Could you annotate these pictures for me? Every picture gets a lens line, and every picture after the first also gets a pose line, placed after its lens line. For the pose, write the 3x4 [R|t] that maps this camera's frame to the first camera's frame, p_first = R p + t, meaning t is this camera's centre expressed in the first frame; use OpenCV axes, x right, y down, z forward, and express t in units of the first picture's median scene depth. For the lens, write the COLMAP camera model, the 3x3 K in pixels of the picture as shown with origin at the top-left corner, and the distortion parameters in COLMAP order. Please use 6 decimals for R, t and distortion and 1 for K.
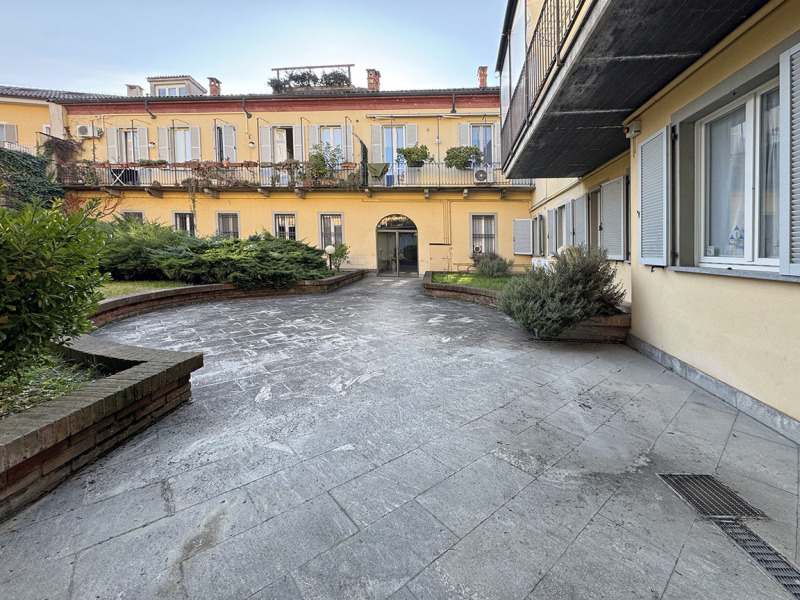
lens RADIAL K [[313.6, 0, 400.0], [0, 313.6, 300.0], [0, 0, 1]] dist [0.012653, -0.000085]
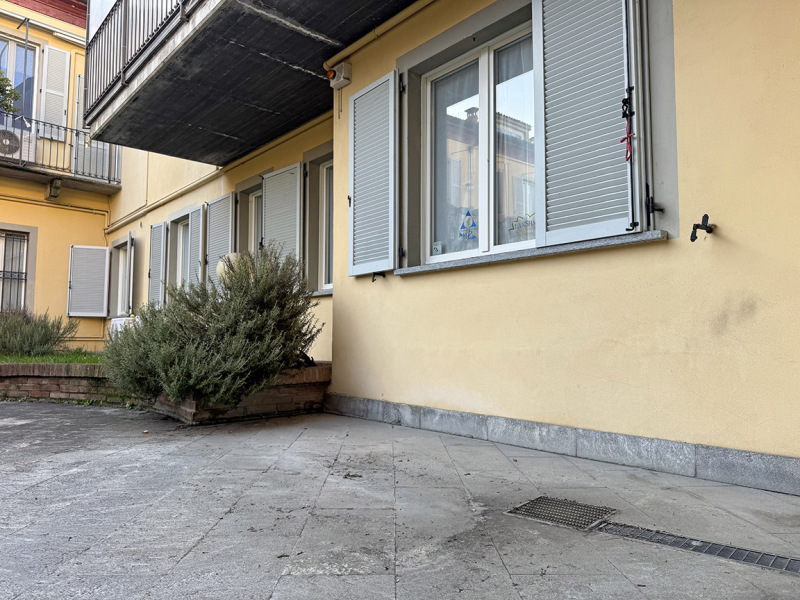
lens RADIAL K [[568.7, 0, 400.0], [0, 568.7, 300.0], [0, 0, 1]] dist [0.055030, -0.062756]
pose [[0.657457, 0.030089, 0.752891, -0.119305], [0.090285, 0.988858, -0.118359, 0.117630], [-0.748064, 0.145791, 0.647414, 0.166475]]
